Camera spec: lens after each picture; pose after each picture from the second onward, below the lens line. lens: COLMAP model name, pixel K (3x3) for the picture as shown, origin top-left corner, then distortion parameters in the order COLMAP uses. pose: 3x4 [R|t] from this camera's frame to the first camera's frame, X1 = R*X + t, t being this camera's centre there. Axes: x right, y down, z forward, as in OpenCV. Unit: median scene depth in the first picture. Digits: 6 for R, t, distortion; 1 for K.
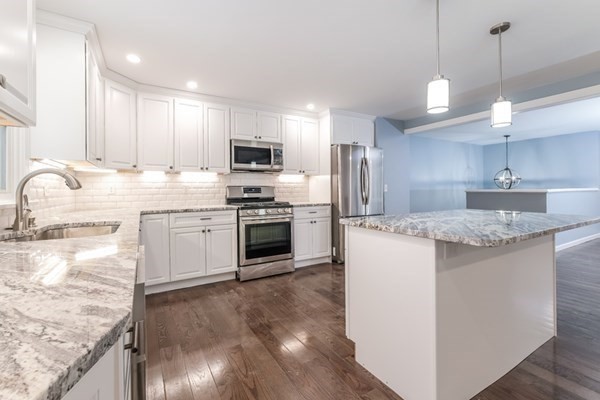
lens RADIAL K [[267.5, 0, 300.1], [0, 267.5, 185.6], [0, 0, 1]] dist [0.003028, 0.000179]
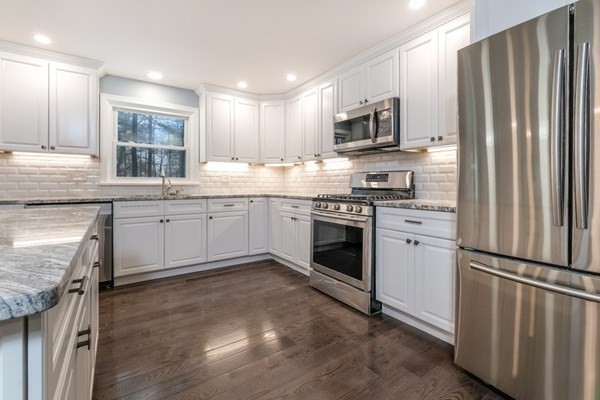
lens RADIAL K [[267.5, 0, 300.1], [0, 267.5, 185.6], [0, 0, 1]] dist [0.003028, 0.000179]
pose [[0.070616, 0.016705, -0.997364, 0.602604], [0.016515, 0.999703, 0.017913, 0.026064], [0.997367, -0.017737, 0.070319, 0.888205]]
